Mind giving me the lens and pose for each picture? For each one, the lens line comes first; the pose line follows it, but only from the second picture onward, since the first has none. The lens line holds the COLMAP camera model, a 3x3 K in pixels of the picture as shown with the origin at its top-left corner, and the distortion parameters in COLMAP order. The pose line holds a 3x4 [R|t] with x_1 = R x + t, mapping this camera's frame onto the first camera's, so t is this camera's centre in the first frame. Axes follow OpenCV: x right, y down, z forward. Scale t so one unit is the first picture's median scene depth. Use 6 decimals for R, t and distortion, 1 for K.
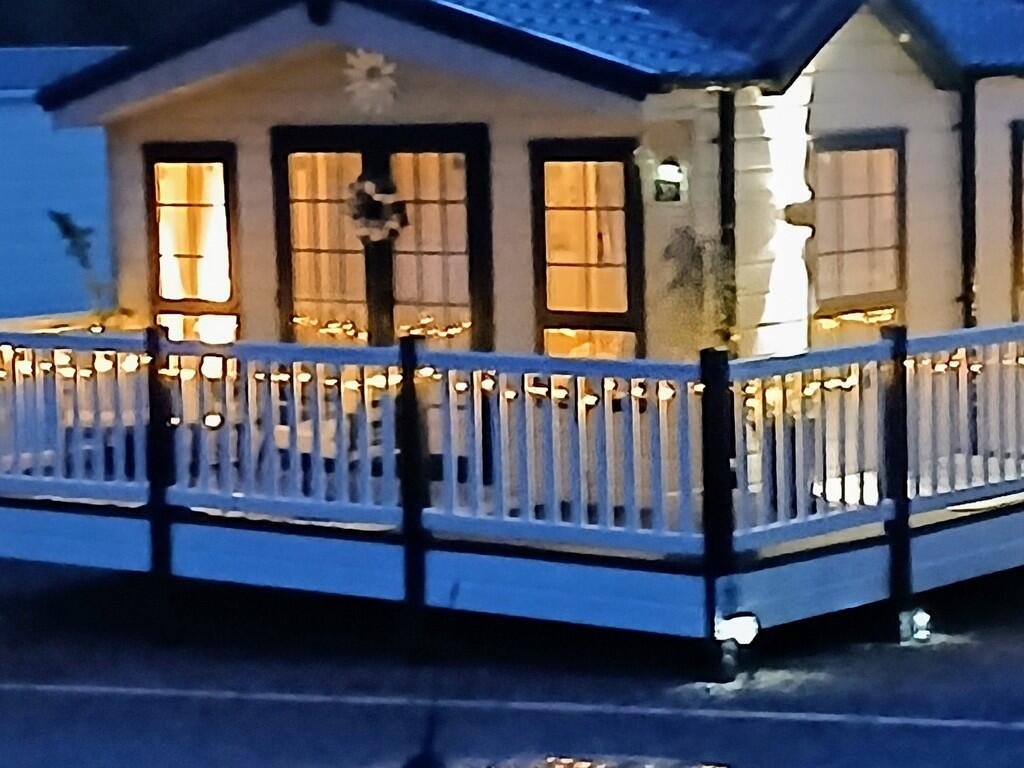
lens RADIAL K [[3100.3, 0, 512.0], [0, 3100.3, 384.0], [0, 0, 1]] dist [-0.115541, 0.051569]
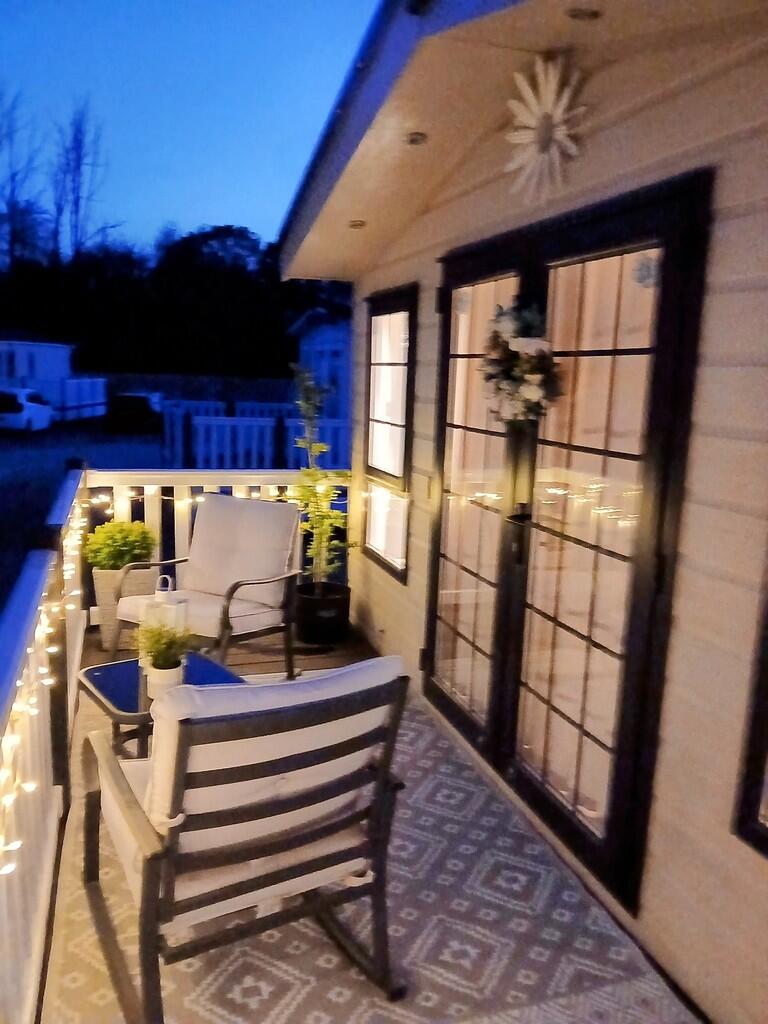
lens RADIAL K [[790.1, 0, 384.0], [0, 790.1, 512.0], [0, 0, 1]] dist [0.002093, -0.000042]
pose [[0.843338, 0.140493, -0.518693, 0.018192], [-0.102679, 0.989565, 0.101088, -0.043196], [0.527482, -0.031992, 0.848964, 0.894472]]
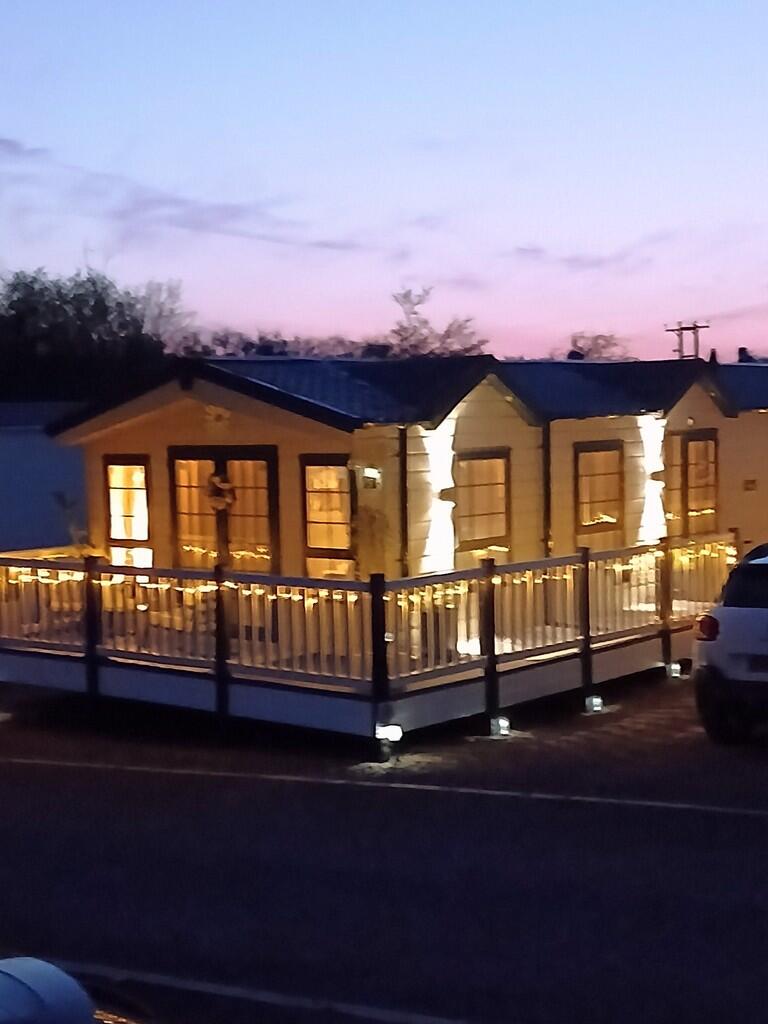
lens RADIAL K [[1491.2, 0, 384.0], [0, 1491.2, 512.0], [0, 0, 1]] dist [0.037209, 0.023552]
pose [[0.999919, 0.000986, -0.012699, 0.067588], [-0.001425, 0.999400, -0.034617, -0.014381], [0.012657, 0.034632, 0.999320, 0.121340]]
